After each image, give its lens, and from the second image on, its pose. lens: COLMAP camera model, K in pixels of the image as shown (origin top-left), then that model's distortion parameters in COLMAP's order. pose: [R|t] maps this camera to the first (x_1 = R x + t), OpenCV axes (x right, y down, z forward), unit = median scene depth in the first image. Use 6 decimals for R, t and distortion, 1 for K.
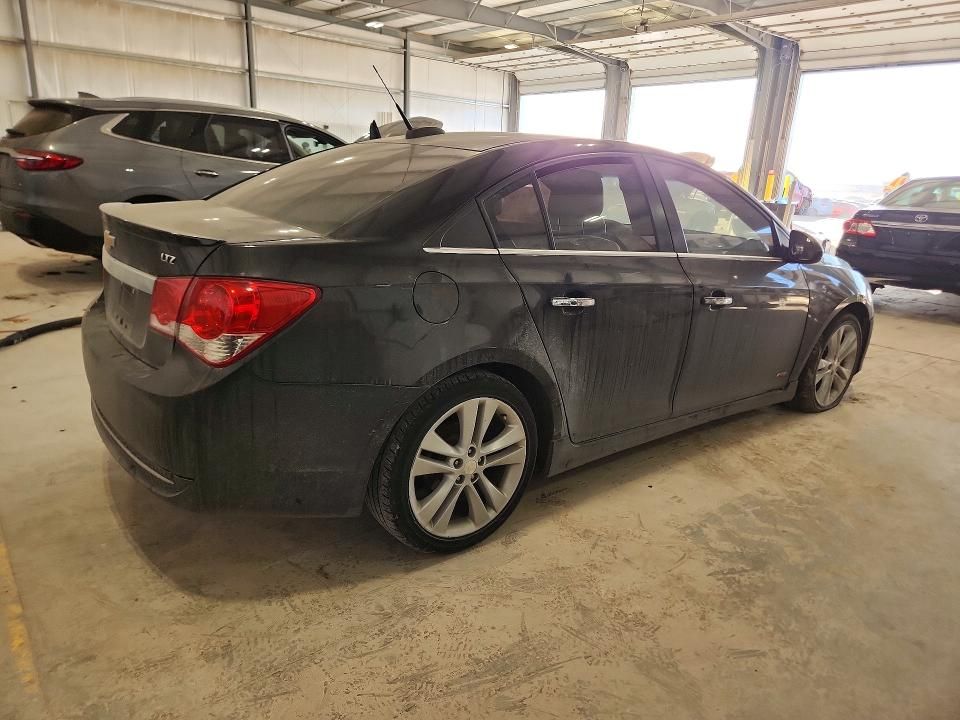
lens RADIAL K [[692.1, 0, 473.2], [0, 692.1, 360.6], [0, 0, 1]] dist [0.130425, -0.104374]
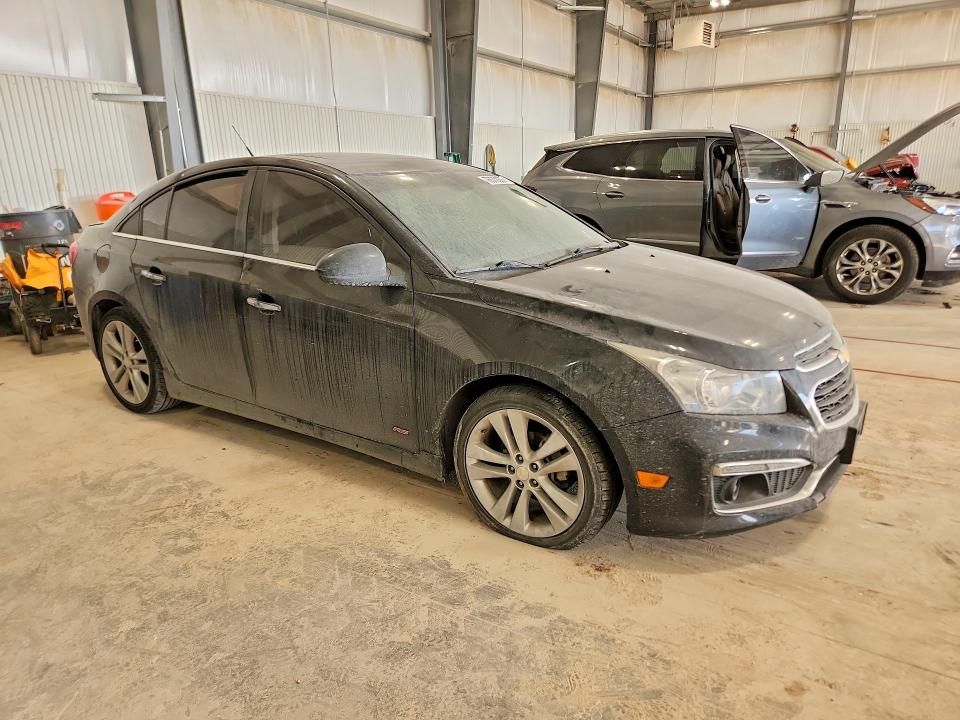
lens RADIAL K [[692.1, 0, 473.2], [0, 692.1, 360.6], [0, 0, 1]] dist [0.130425, -0.104374]
pose [[0.223023, 0.198745, -0.954338, 1.528932], [-0.228246, 0.962428, 0.147090, -0.247977], [0.947715, 0.185020, 0.260007, 1.115794]]
